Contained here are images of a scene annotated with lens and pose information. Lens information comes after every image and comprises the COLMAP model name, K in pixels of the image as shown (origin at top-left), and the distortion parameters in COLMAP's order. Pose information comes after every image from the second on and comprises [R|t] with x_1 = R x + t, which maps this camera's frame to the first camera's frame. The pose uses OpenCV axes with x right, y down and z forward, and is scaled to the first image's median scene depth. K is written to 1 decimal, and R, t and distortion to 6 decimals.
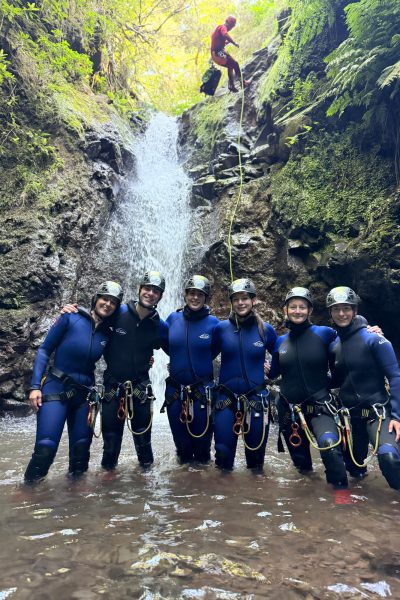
lens RADIAL K [[431.1, 0, 200.0], [0, 431.1, 300.0], [0, 0, 1]] dist [0.035630, -0.070027]
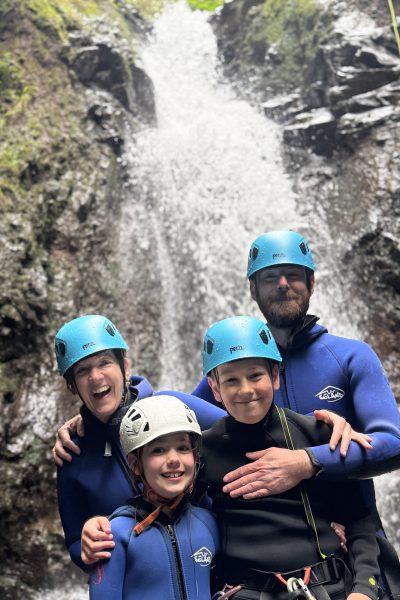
lens RADIAL K [[768.3, 0, 200.0], [0, 768.3, 300.0], [0, 0, 1]] dist [0.073486, -0.027981]
pose [[0.998324, -0.019613, 0.054455, -0.178683], [0.024129, 0.996211, -0.083551, 0.012009], [-0.052610, 0.084725, 0.995014, 0.112032]]
